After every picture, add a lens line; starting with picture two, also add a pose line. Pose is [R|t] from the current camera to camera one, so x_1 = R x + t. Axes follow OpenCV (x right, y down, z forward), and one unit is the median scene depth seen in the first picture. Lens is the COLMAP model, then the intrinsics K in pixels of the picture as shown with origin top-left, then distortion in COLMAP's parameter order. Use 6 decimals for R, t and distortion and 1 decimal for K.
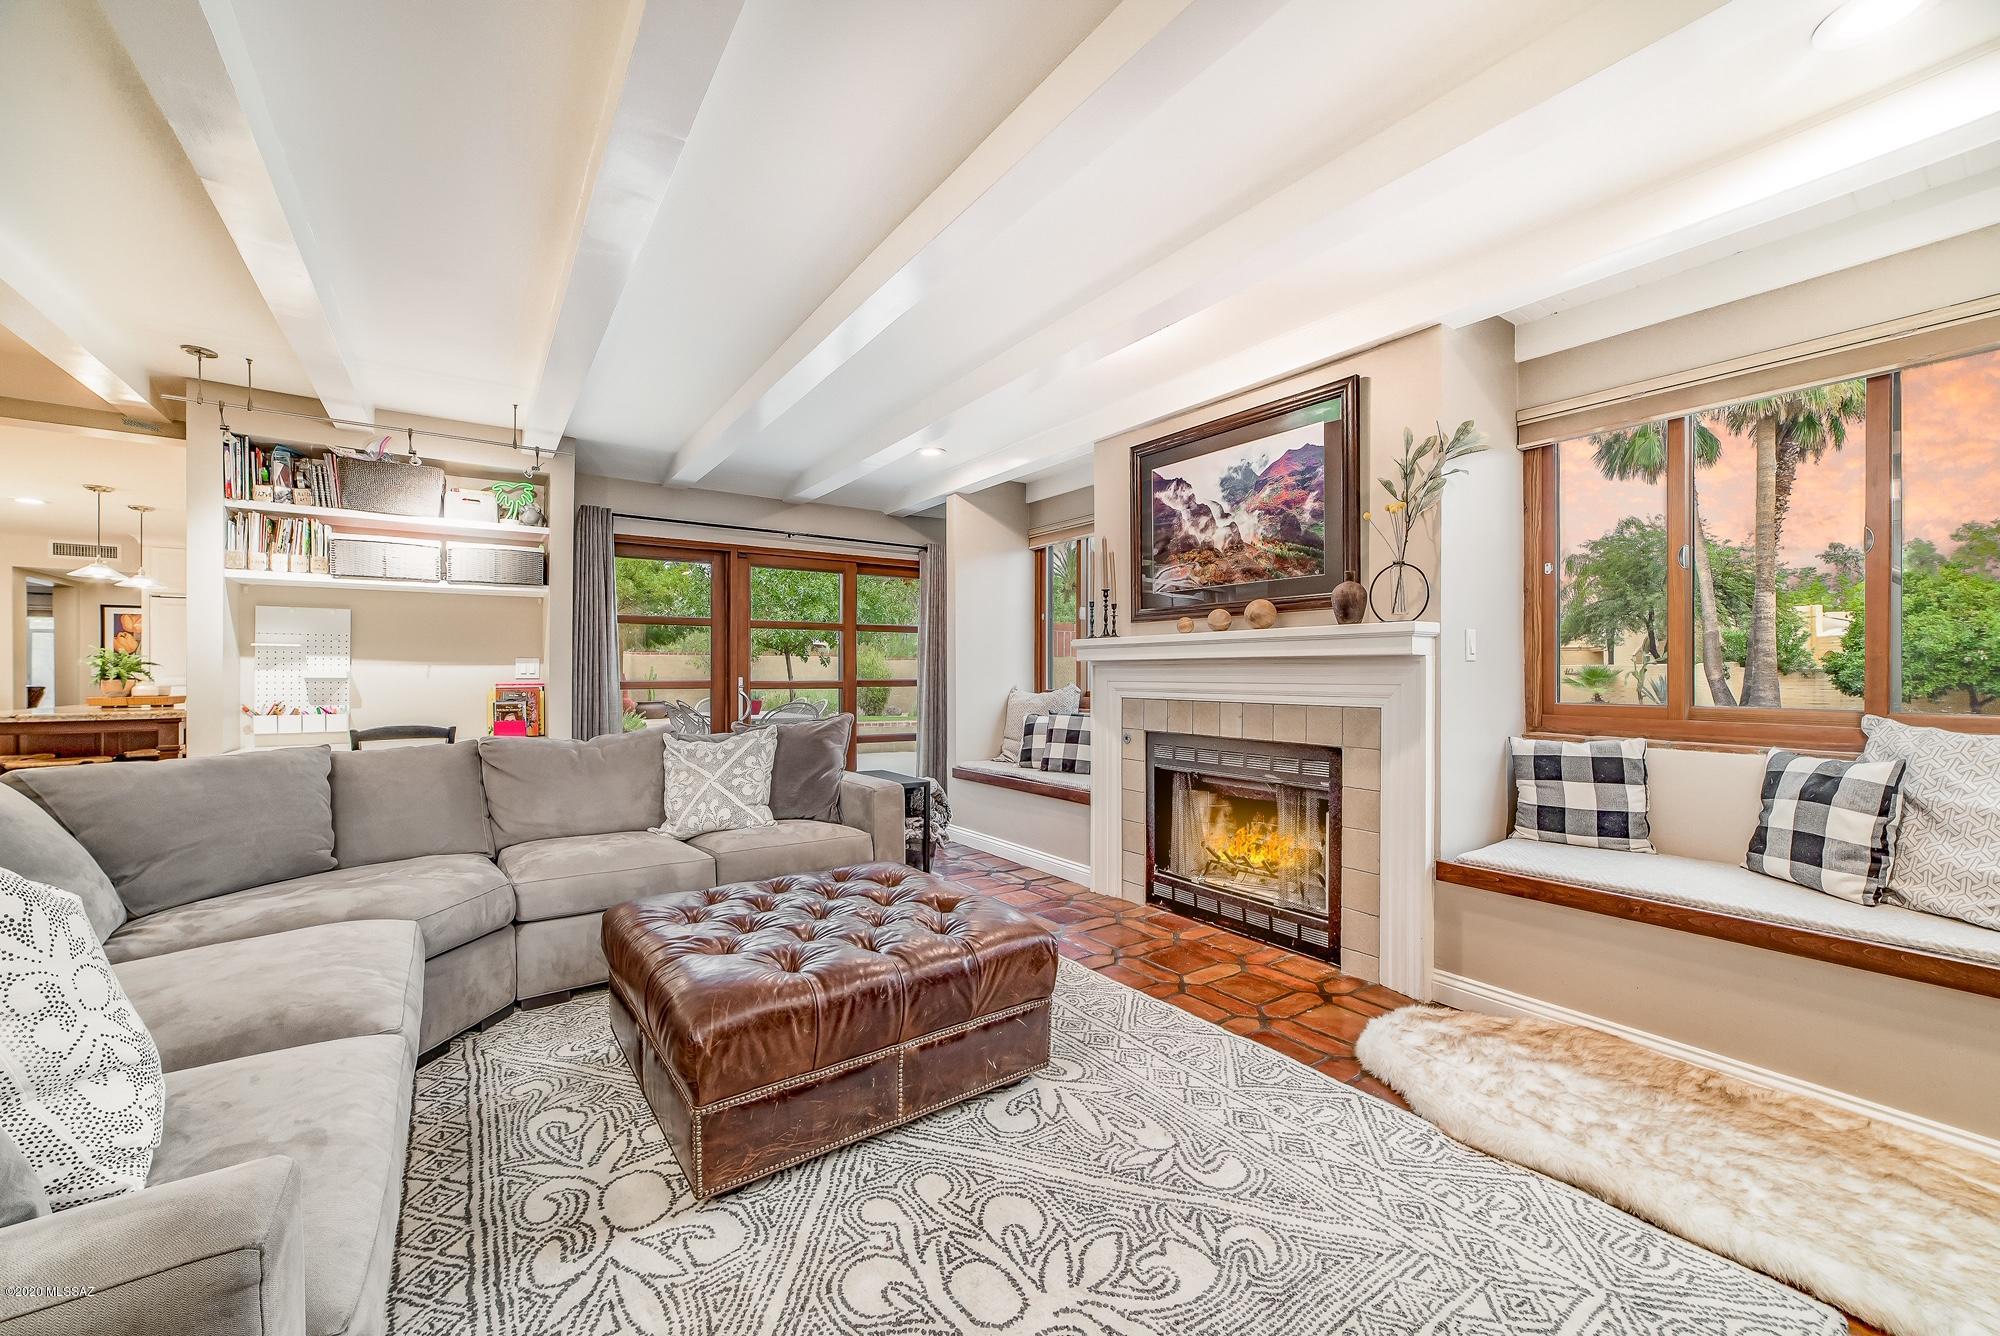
lens RADIAL K [[788.6, 0, 984.2], [0, 788.6, 673.6], [0, 0, 1]] dist [-0.016649, 0.003760]
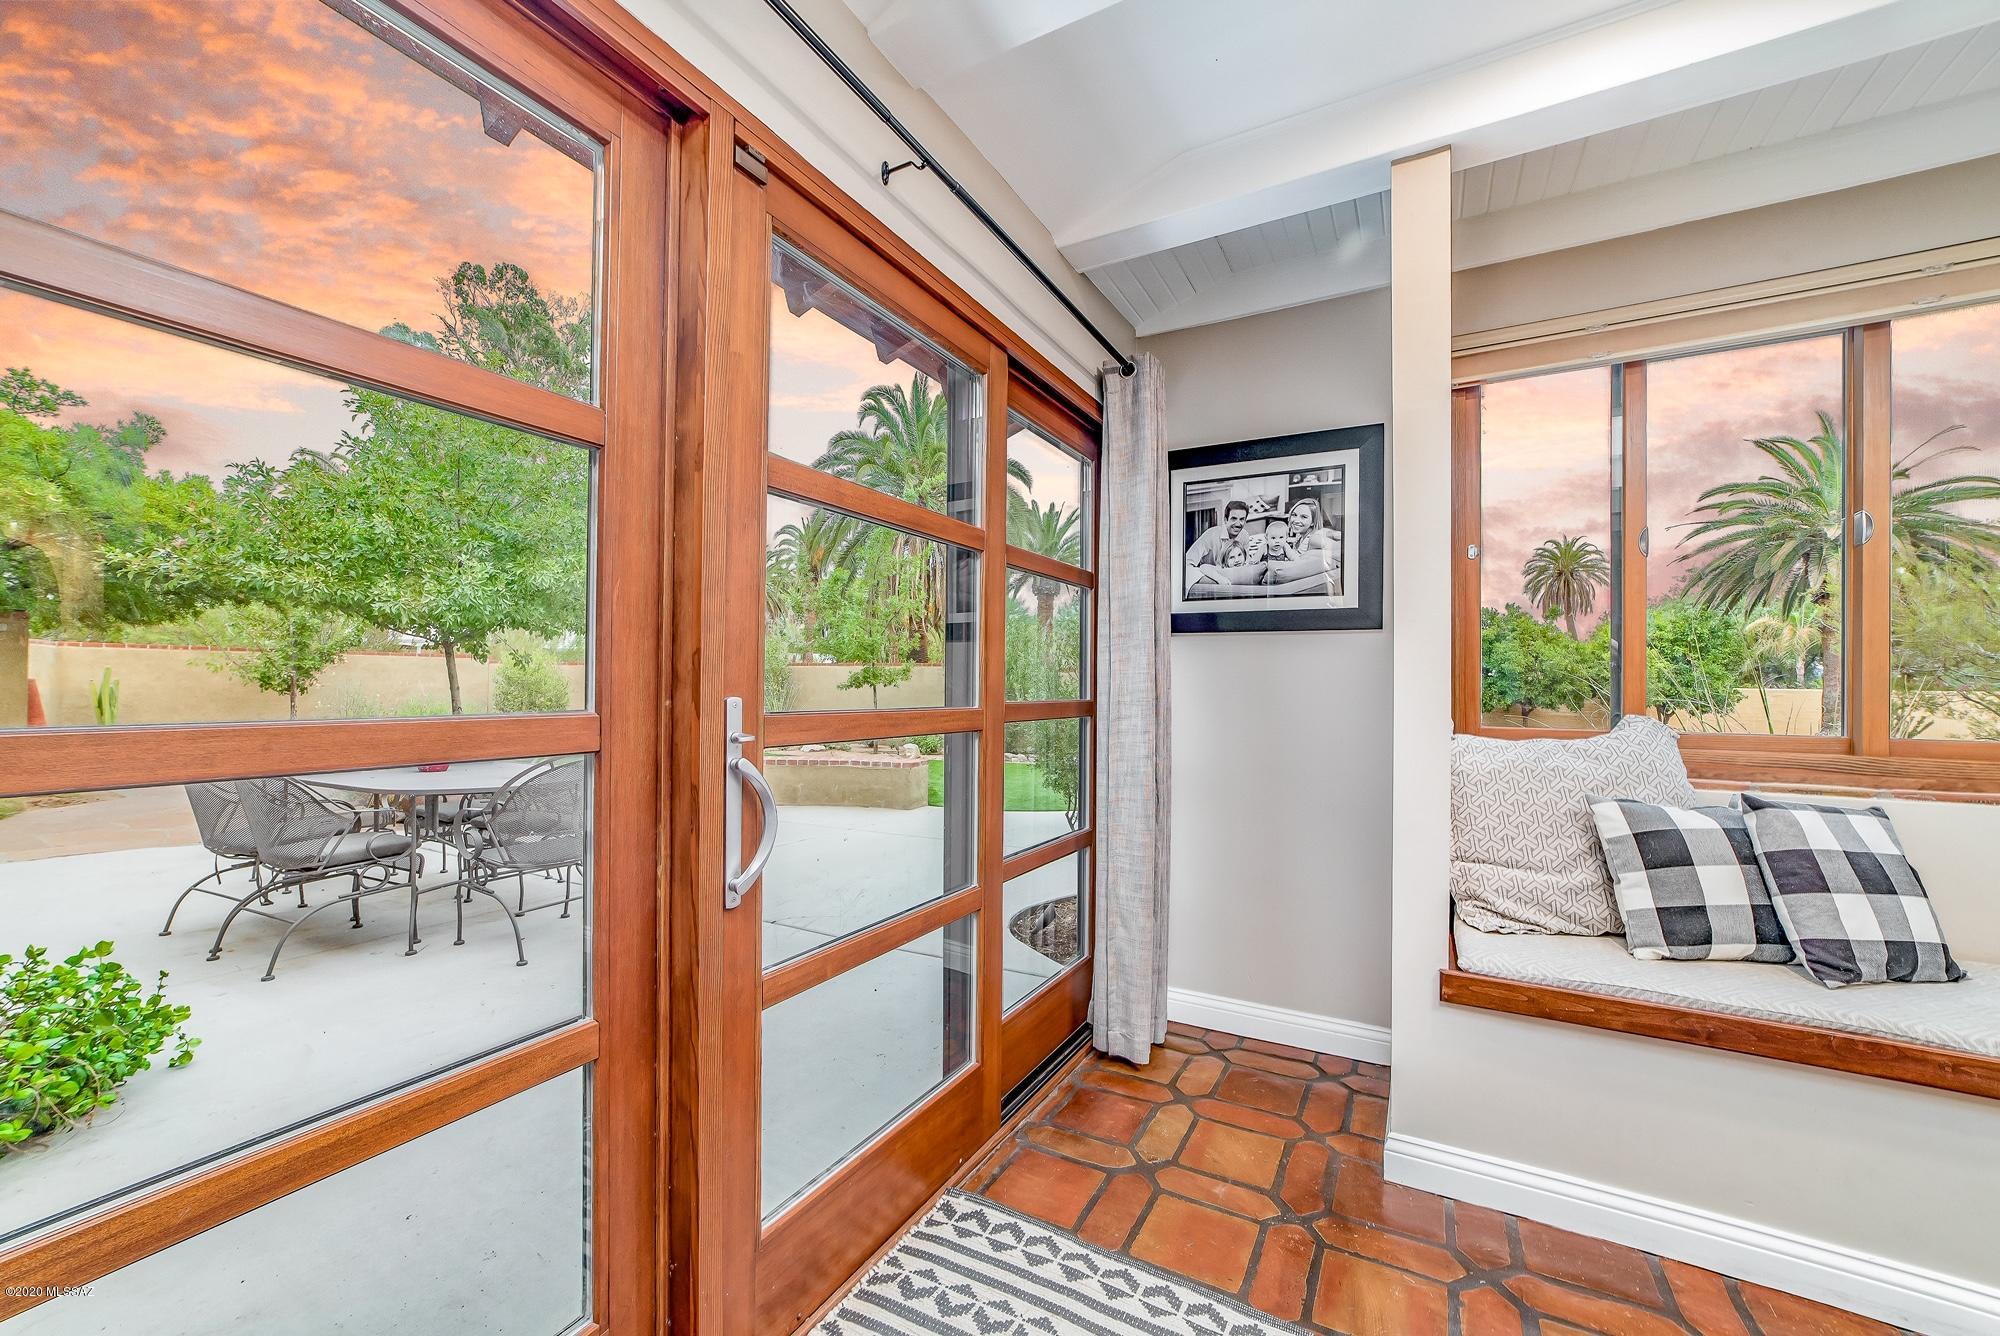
lens RADIAL K [[788.6, 0, 970.0], [0, 788.6, 675.3], [0, 0, 1]] dist [-0.016649, 0.003760]
pose [[0.893486, 0.013038, 0.448903, -0.562408], [-0.008539, 0.999891, -0.012046, -0.000411], [-0.449011, 0.006930, 0.893499, 1.219503]]
